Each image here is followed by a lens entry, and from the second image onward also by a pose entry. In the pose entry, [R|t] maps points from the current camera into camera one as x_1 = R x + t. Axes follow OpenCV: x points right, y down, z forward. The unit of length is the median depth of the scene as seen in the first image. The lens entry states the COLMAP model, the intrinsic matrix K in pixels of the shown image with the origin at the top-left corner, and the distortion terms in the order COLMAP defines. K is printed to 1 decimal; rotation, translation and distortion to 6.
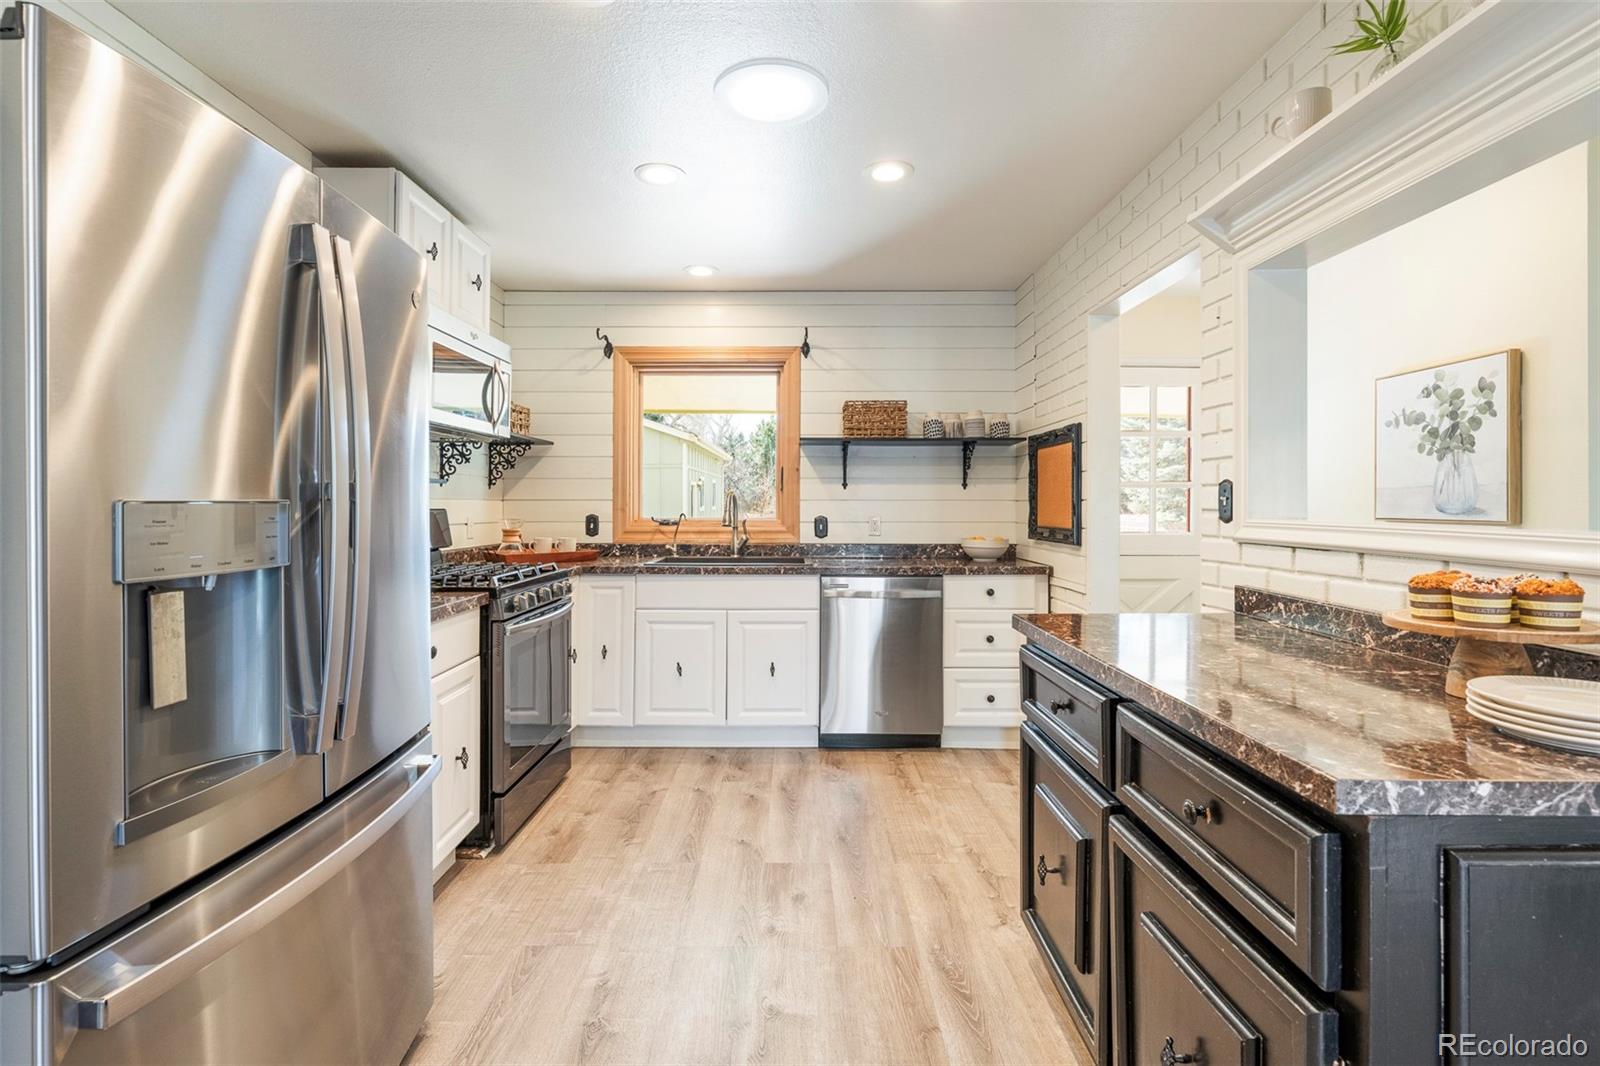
lens RADIAL K [[743.1, 0, 794.0], [0, 743.1, 506.4], [0, 0, 1]] dist [0.000552, -0.000033]
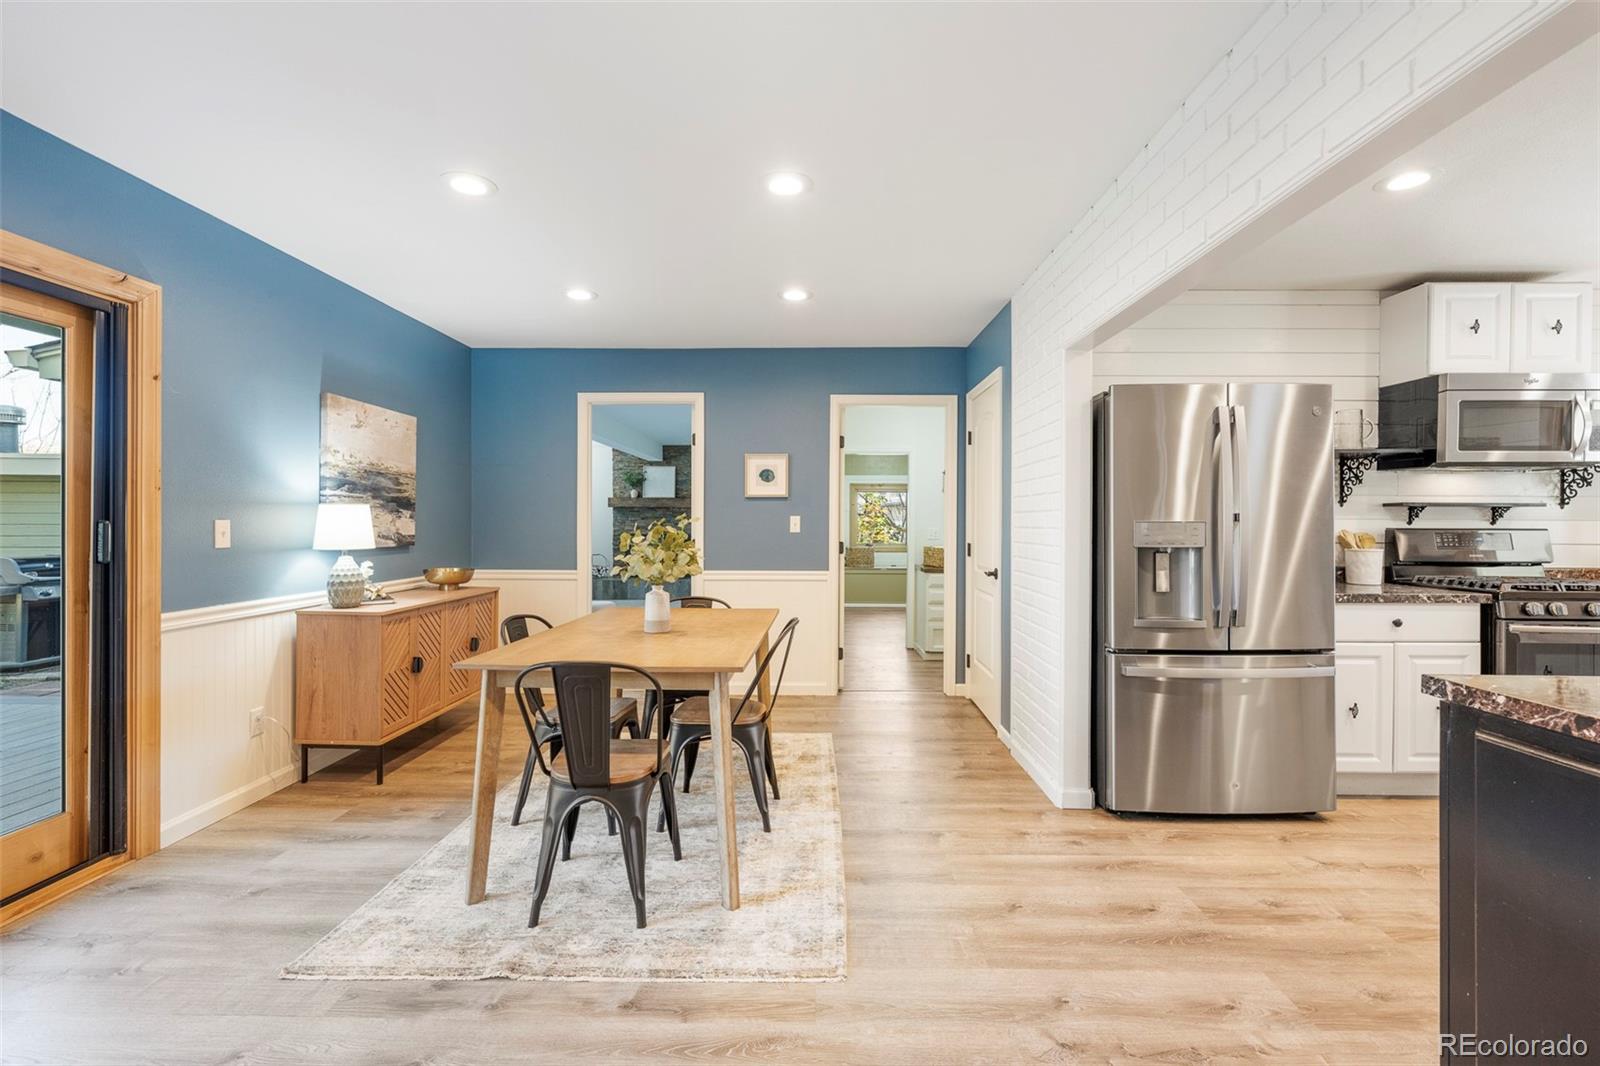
lens RADIAL K [[700.9, 0, 799.0], [0, 700.9, 525.0], [0, 0, 1]] dist [0.000713, -0.000168]
pose [[-0.013305, 0.002083, -0.999909, 1.000349], [-0.007544, 0.999969, 0.002184, 0.005514], [0.999883, 0.007572, -0.013289, -0.201005]]
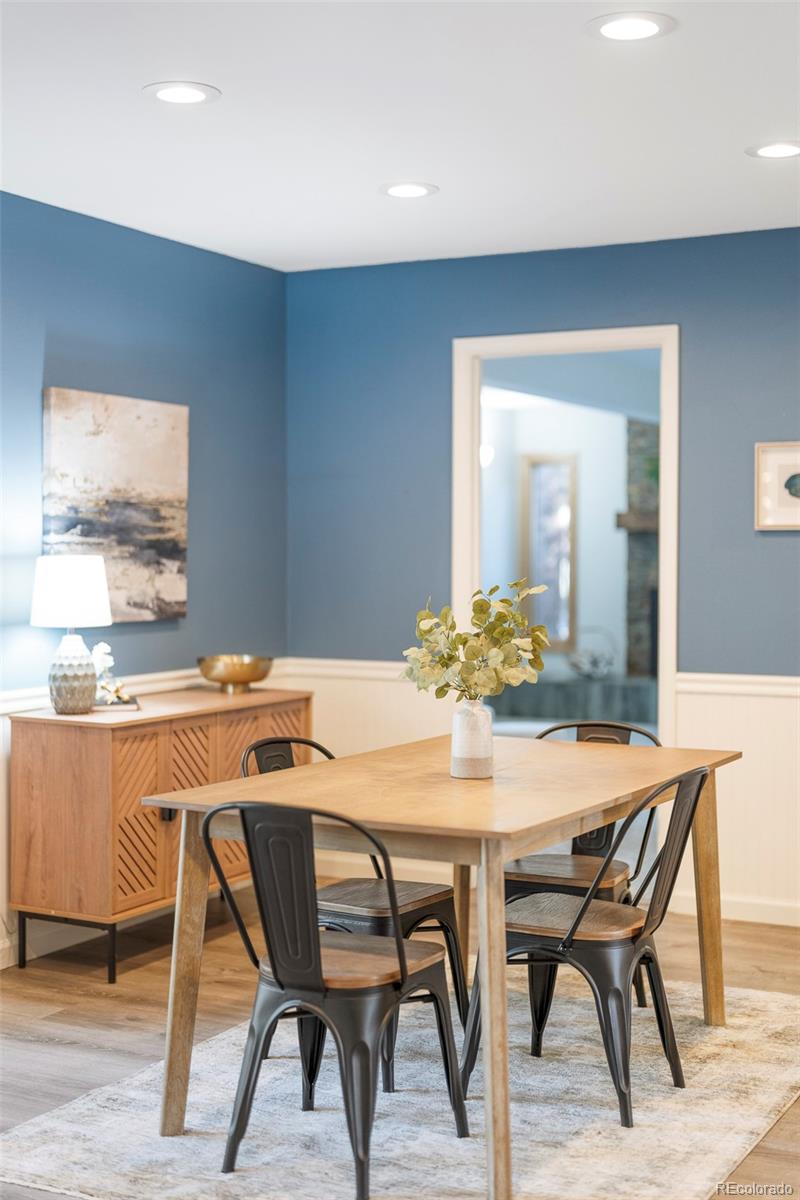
lens RADIAL K [[1669.7, 0, 400.0], [0, 1669.7, 600.0], [0, 0, 1]] dist [-0.009925, 0.065980]
pose [[-0.462409, 0.028070, -0.886223, 1.430522], [-0.005398, 0.999391, 0.034471, -0.058563], [0.886651, 0.020723, -0.461976, 0.365560]]
